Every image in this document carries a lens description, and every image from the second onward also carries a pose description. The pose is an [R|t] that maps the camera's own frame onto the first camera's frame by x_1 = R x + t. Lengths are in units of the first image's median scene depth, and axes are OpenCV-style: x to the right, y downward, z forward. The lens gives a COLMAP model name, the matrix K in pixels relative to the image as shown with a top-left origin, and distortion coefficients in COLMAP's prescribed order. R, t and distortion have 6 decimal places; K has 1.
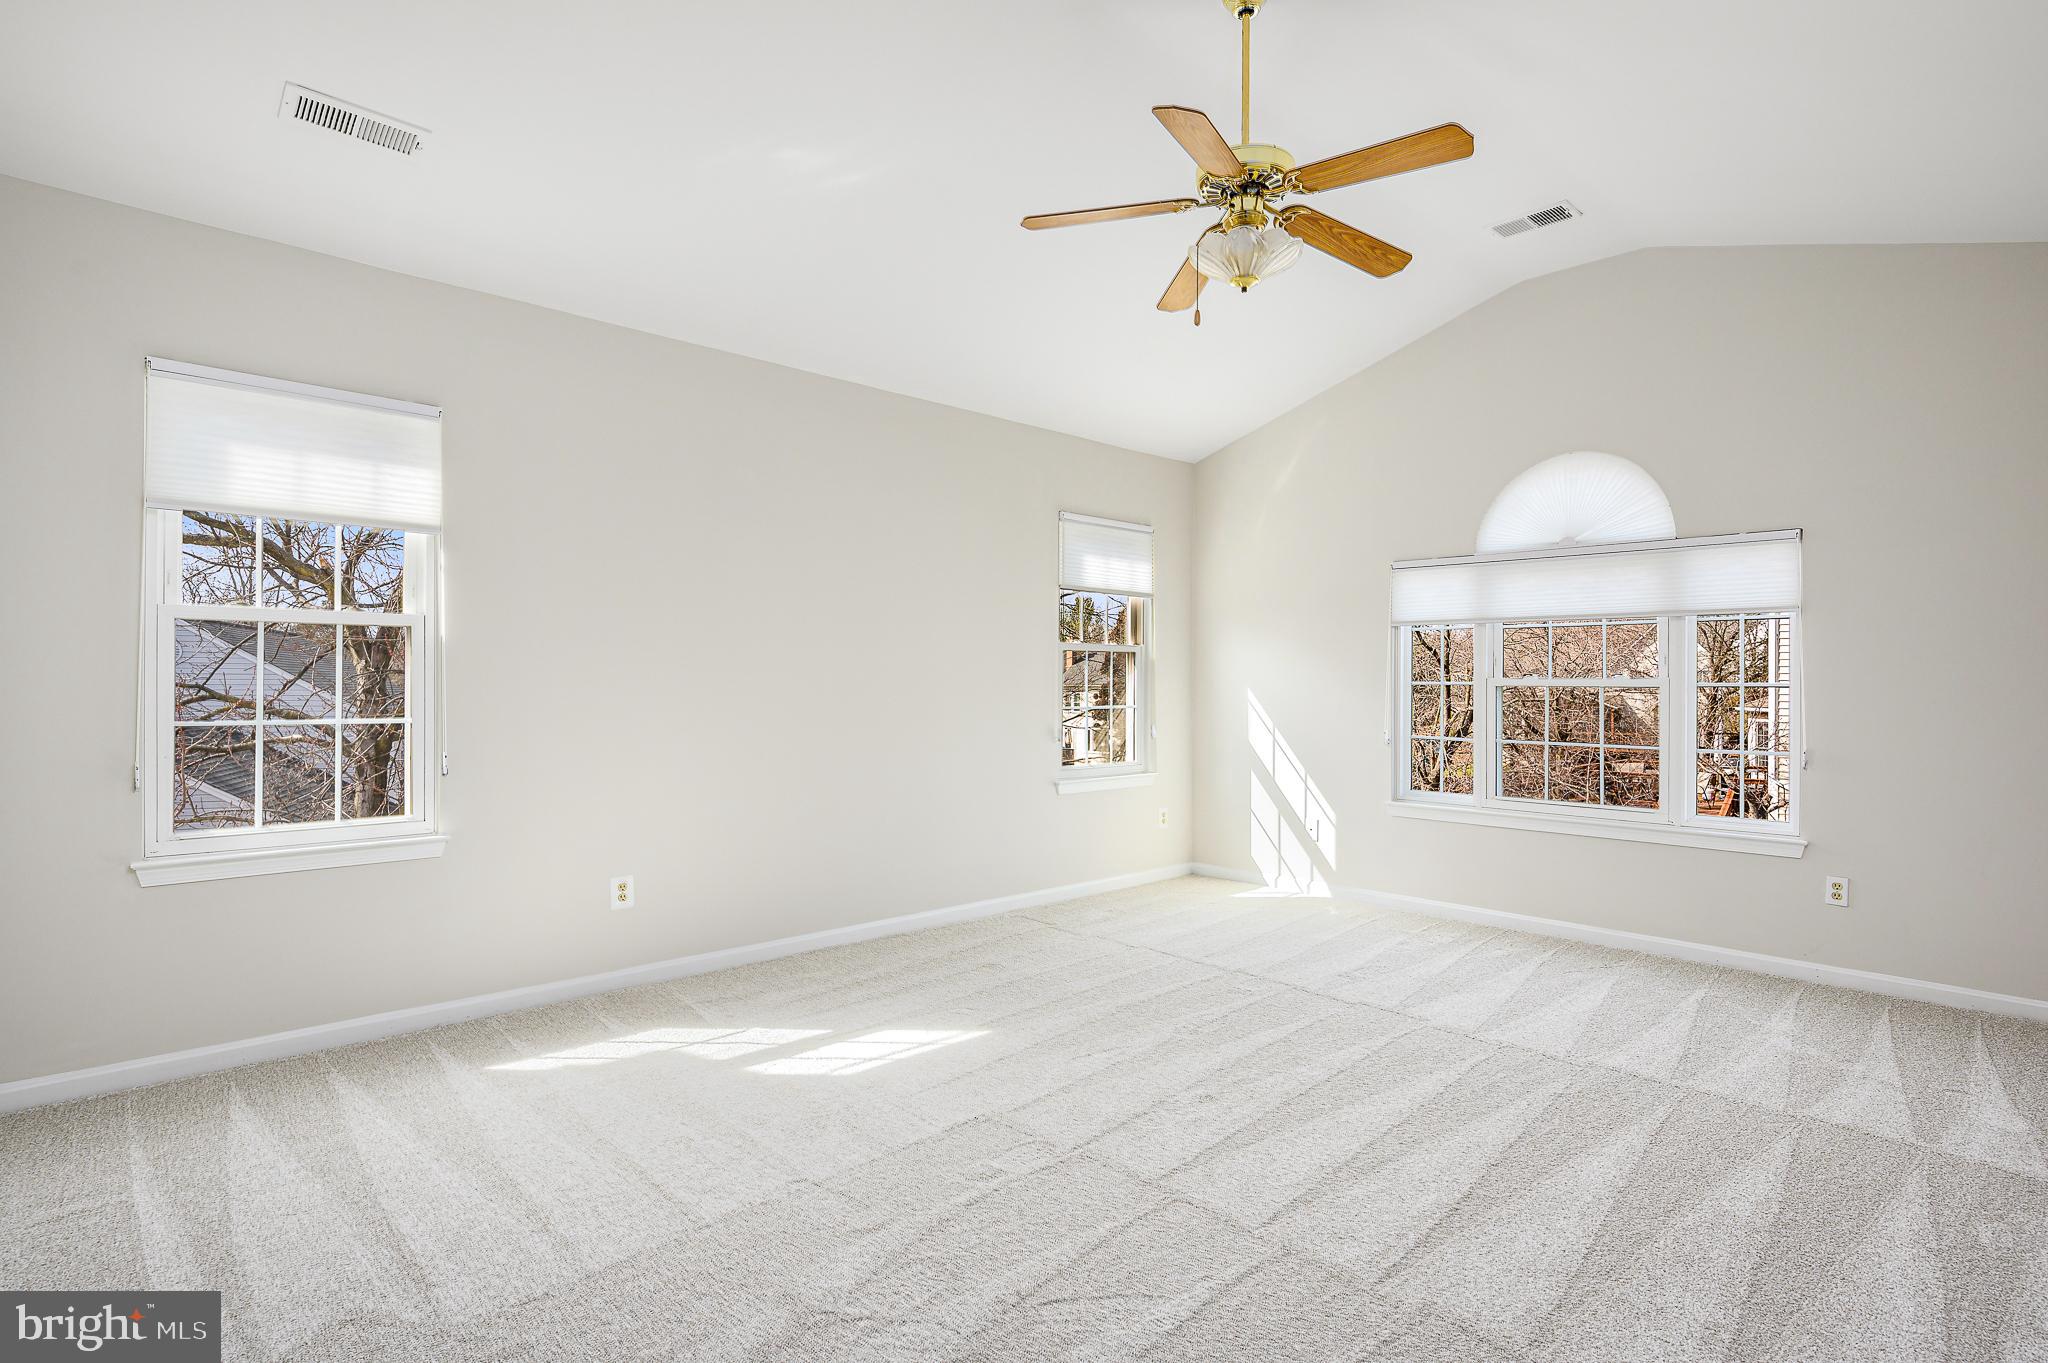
lens RADIAL K [[999.9, 0, 1019.8], [0, 999.9, 675.6], [0, 0, 1]] dist [-0.000562, -0.000372]
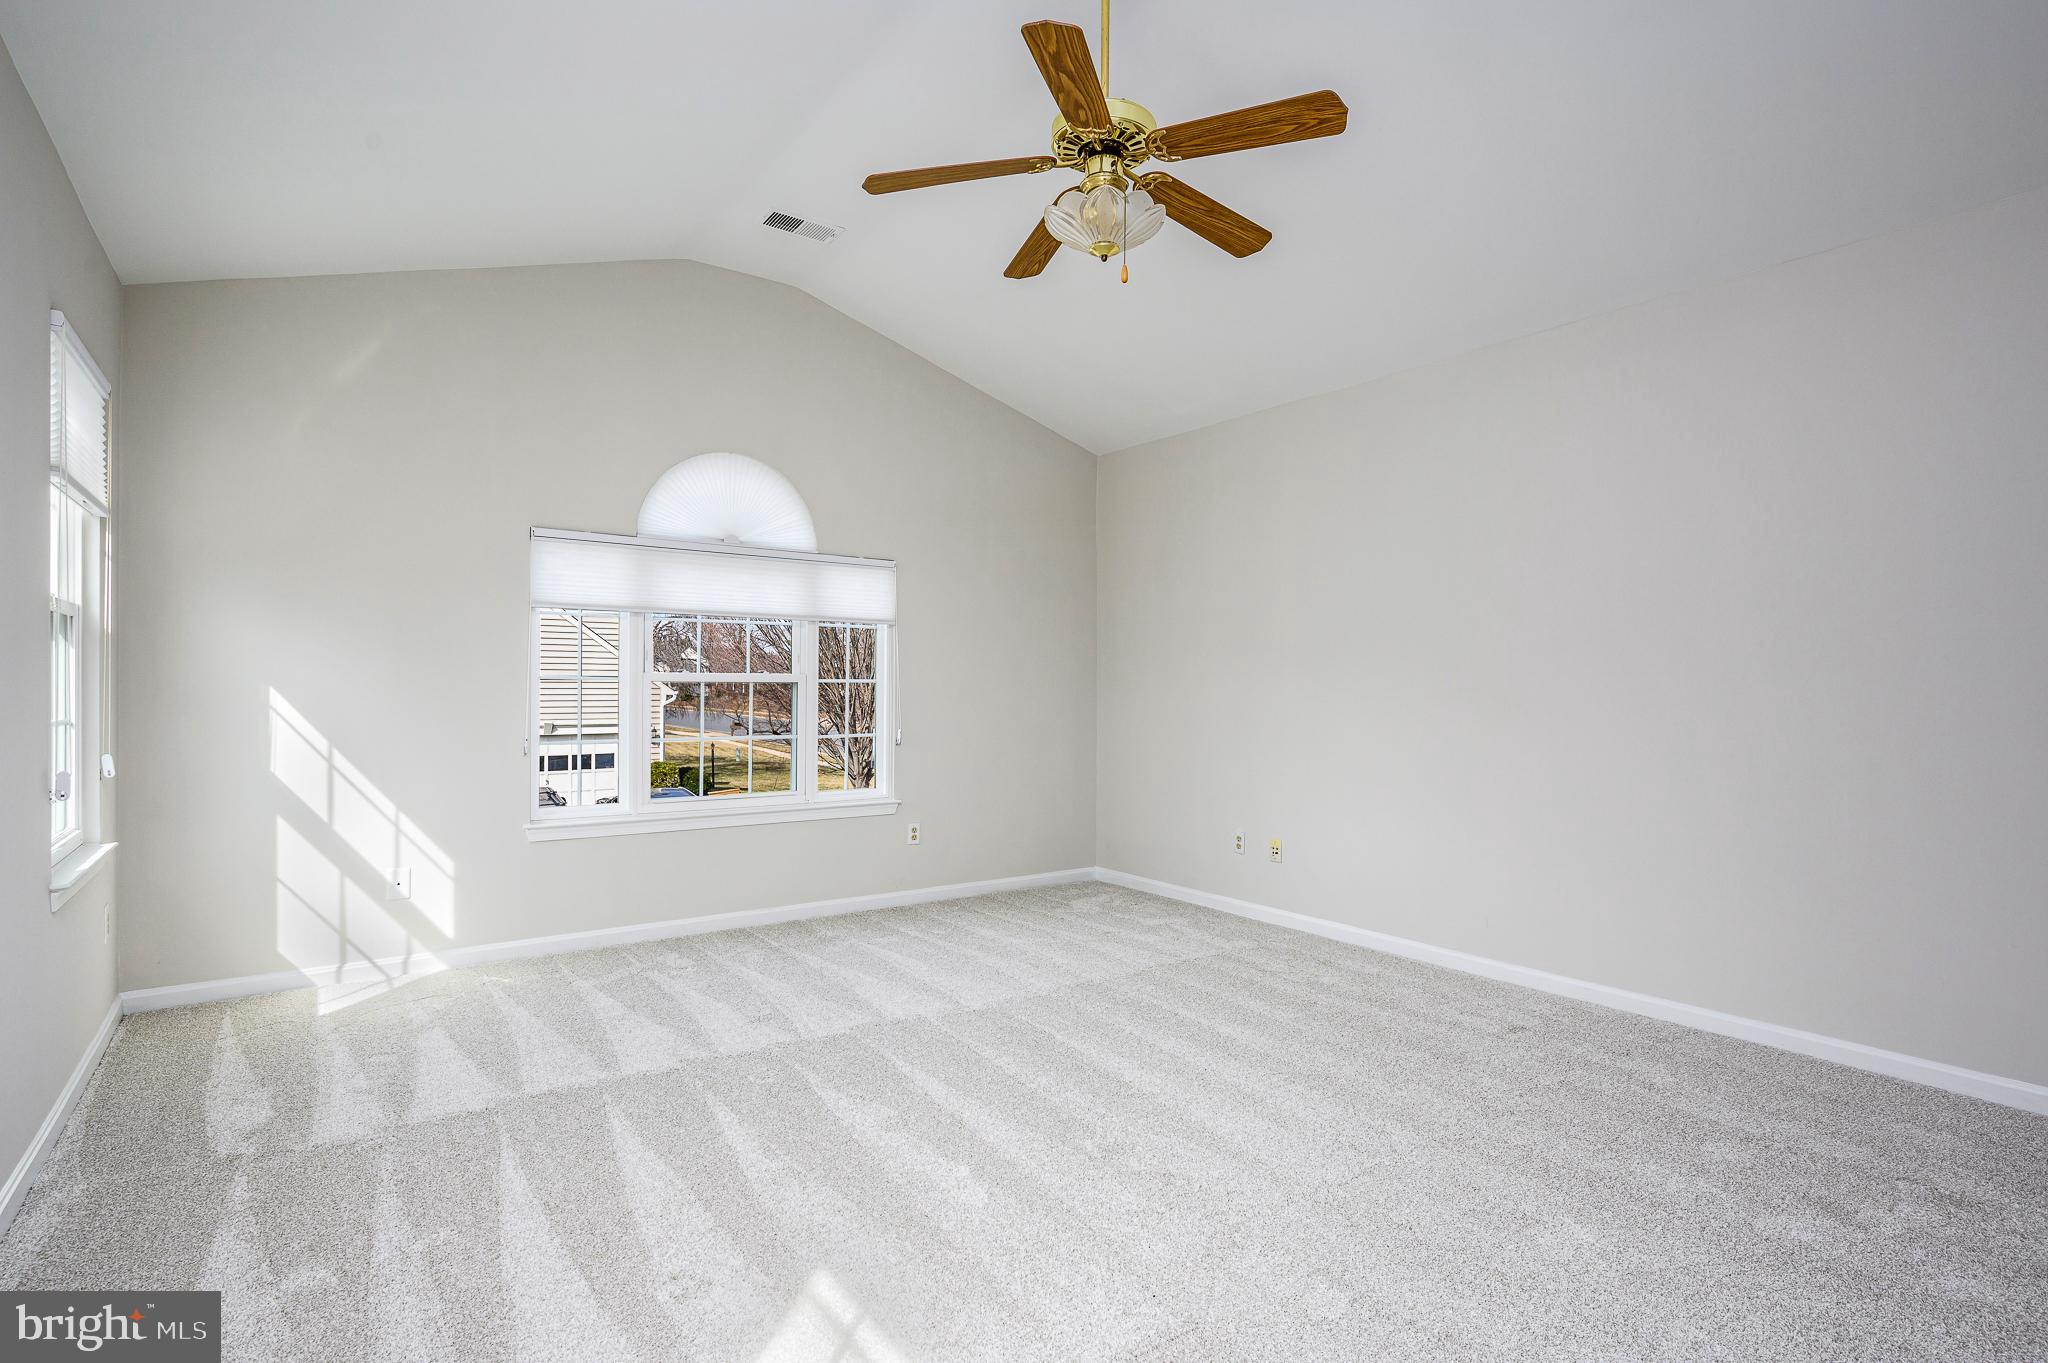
lens RADIAL K [[1025.7, 0, 993.2], [0, 1025.7, 679.0], [0, 0, 1]] dist [-0.003716, -0.000486]
pose [[0.131609, 0.002092, 0.991299, -0.488738], [-0.013428, 0.999910, -0.000328, 0.005288], [-0.991211, -0.013268, 0.131626, 0.645451]]
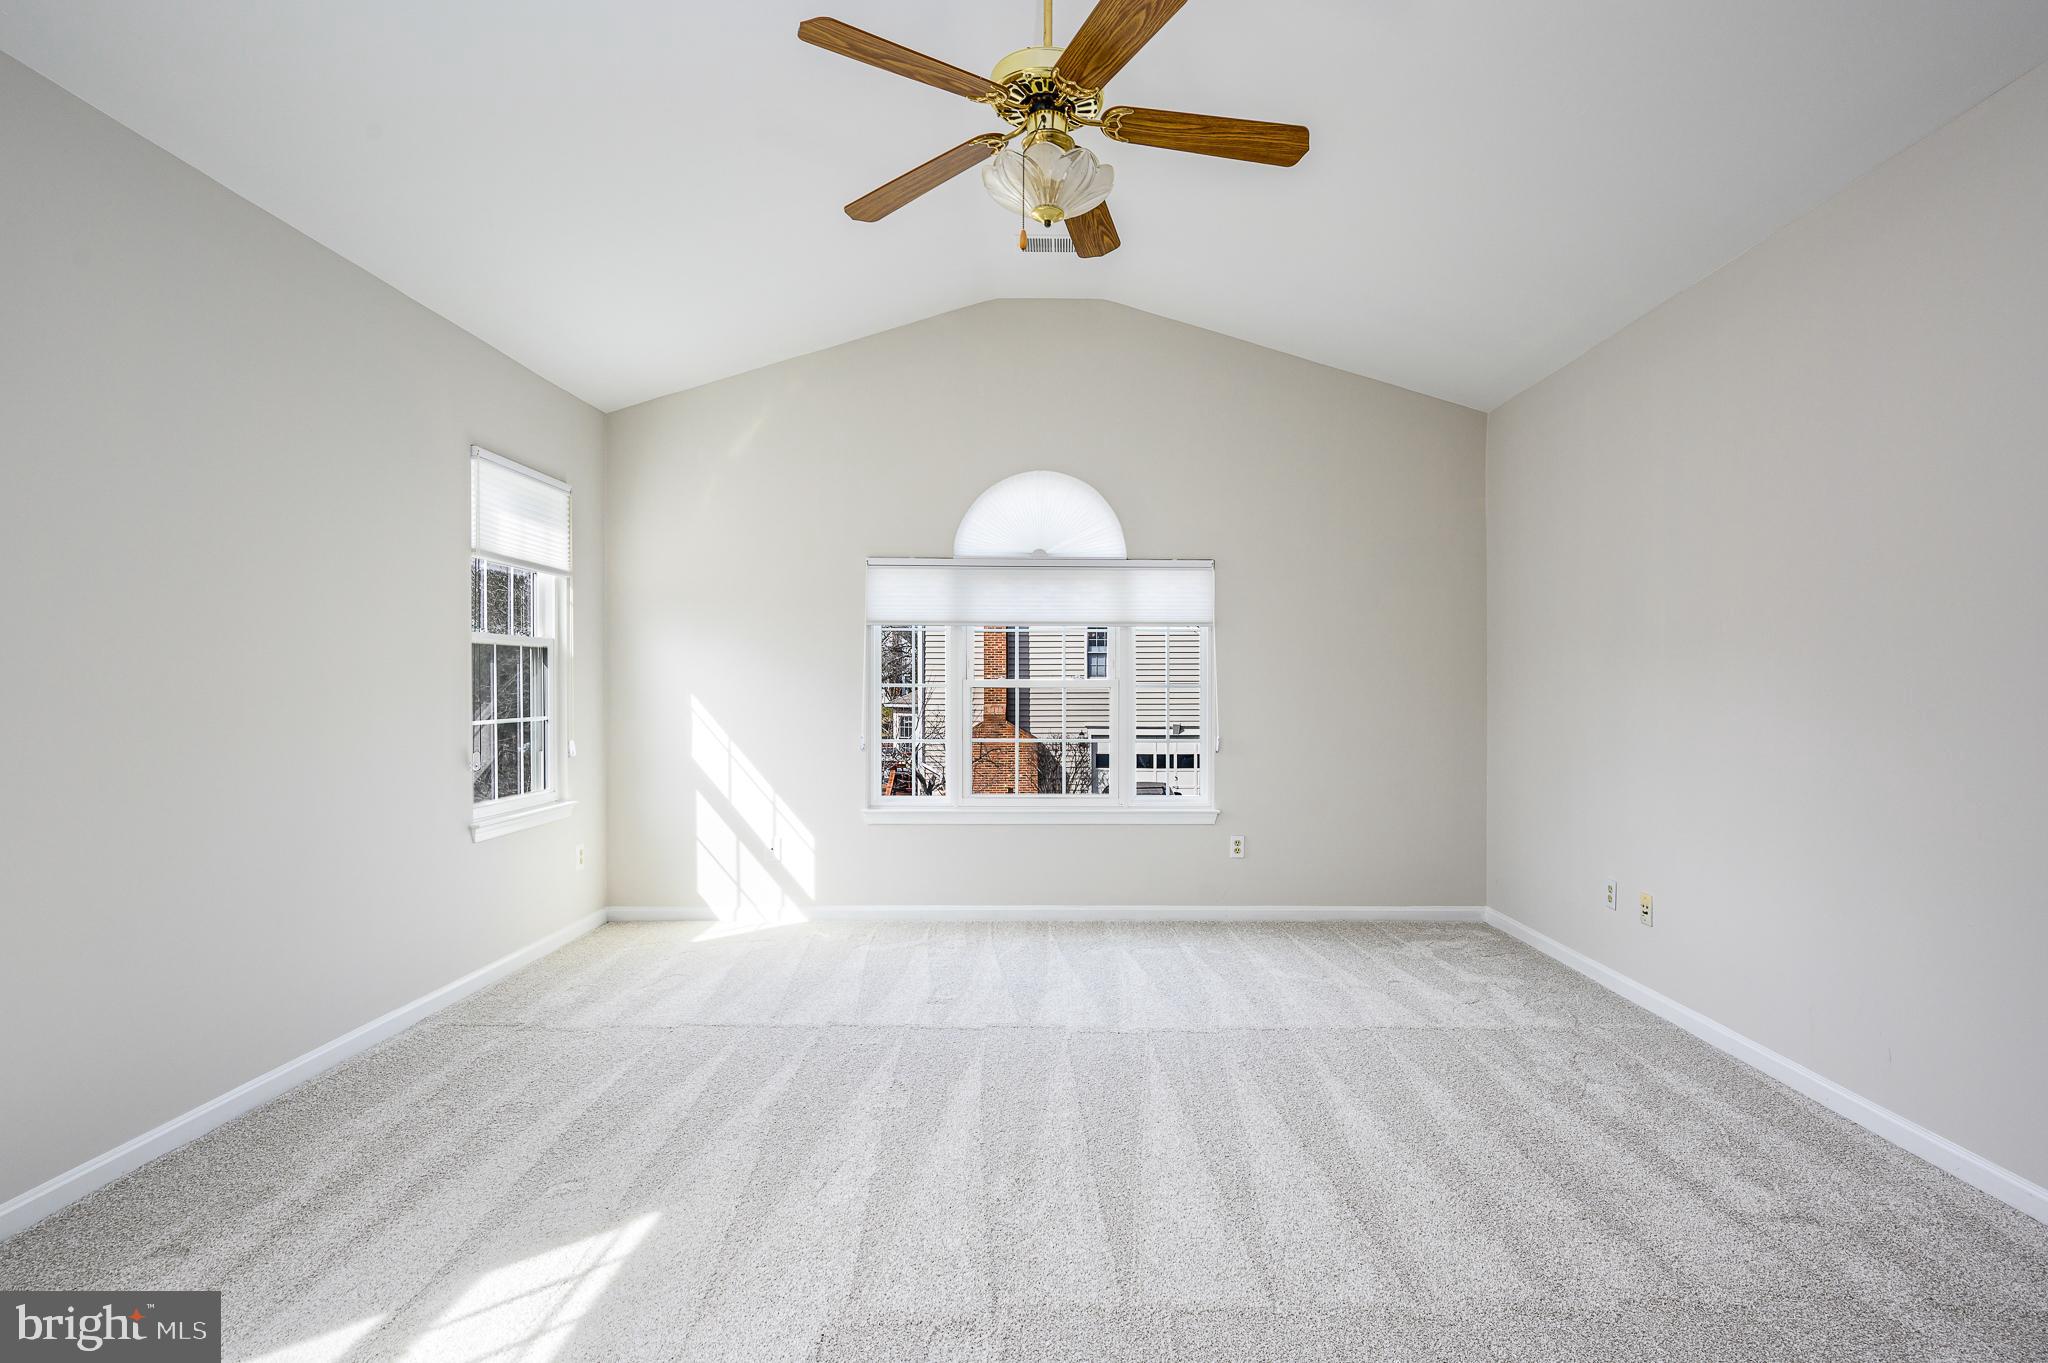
lens RADIAL K [[1020.1, 0, 1031.5], [0, 1020.1, 690.4], [0, 0, 1]] dist [-0.000544, -0.000367]
pose [[0.684079, -0.007350, 0.729371, -0.280583], [-0.002753, 0.999916, 0.012659, 0.000009], [-0.729403, -0.010668, 0.684001, 0.273423]]
